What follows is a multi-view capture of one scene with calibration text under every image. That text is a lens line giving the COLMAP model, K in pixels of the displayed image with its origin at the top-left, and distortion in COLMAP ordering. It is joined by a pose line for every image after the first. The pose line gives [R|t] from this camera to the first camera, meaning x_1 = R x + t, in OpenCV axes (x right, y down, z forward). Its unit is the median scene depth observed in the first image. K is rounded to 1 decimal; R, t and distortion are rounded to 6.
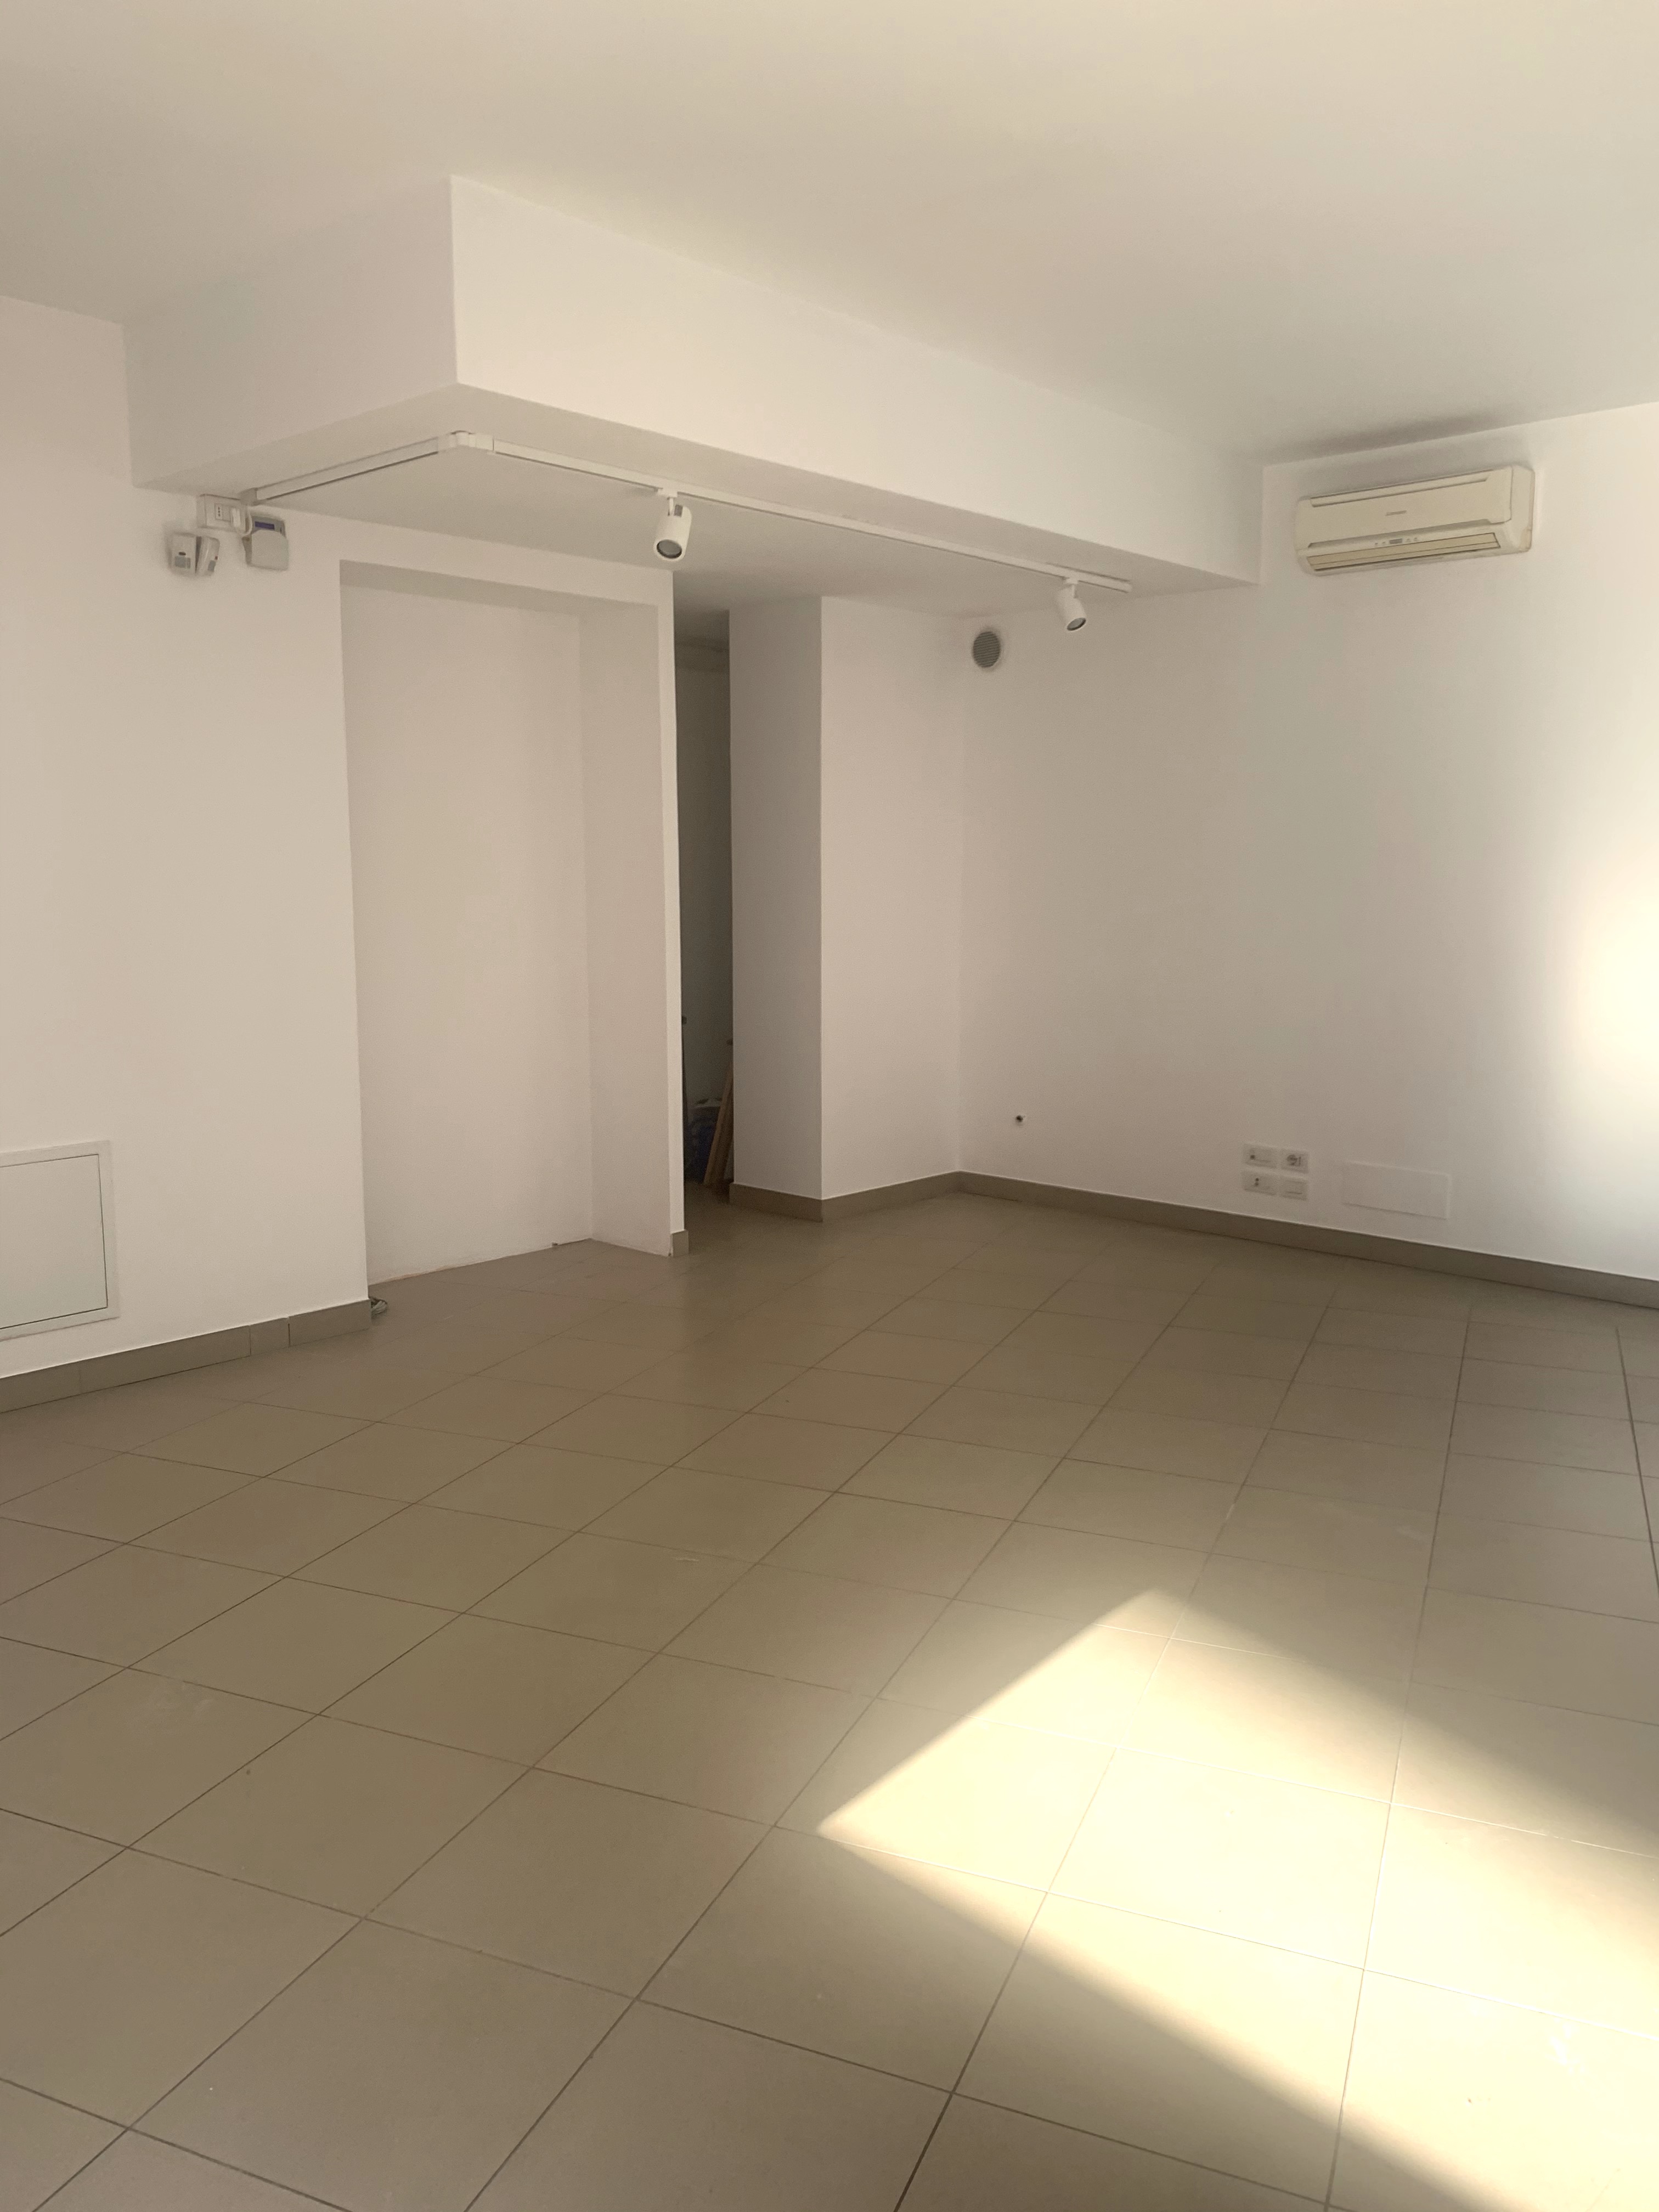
lens RADIAL K [[1690.4, 0, 805.7], [0, 1690.4, 1083.0], [0, 0, 1]] dist [0.021651, -0.018880]
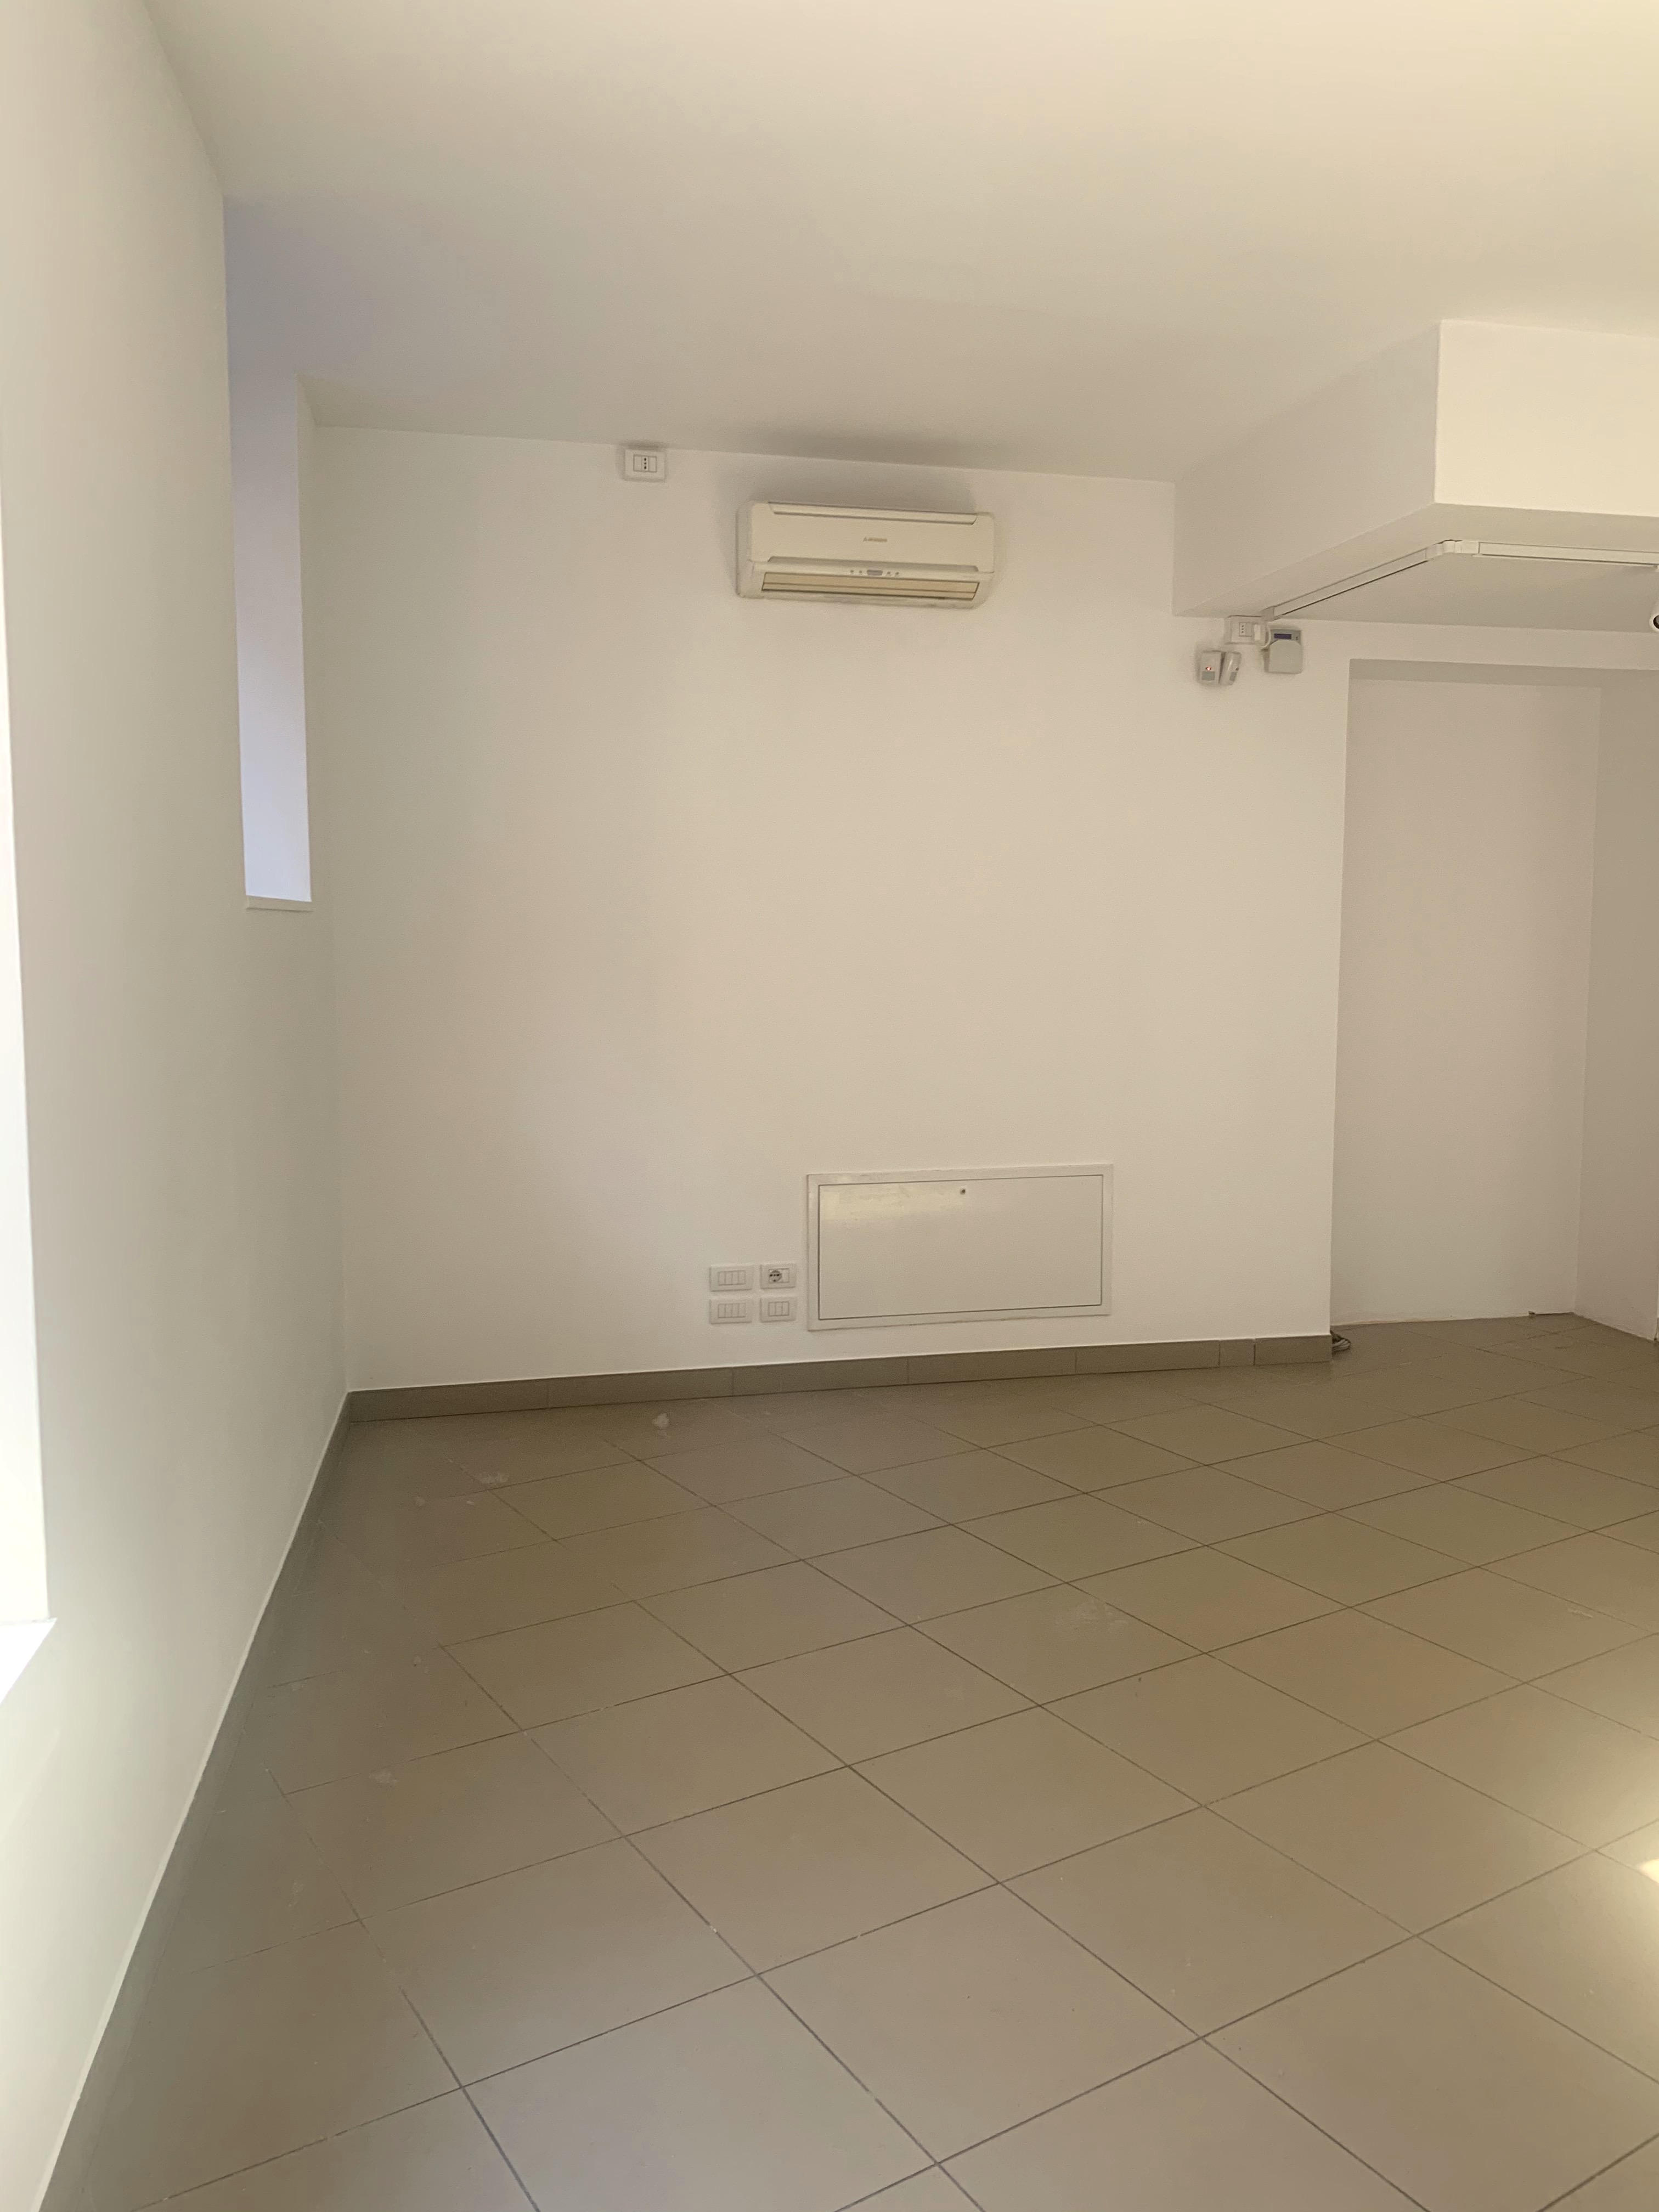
lens RADIAL K [[1690.4, 0, 851.9], [0, 1690.4, 1084.0], [0, 0, 1]] dist [0.021651, -0.018880]
pose [[0.831403, 0.055616, -0.552880, 0.086744], [-0.077710, 0.996838, -0.016581, 0.011278], [0.550210, 0.056750, 0.833096, -0.087259]]
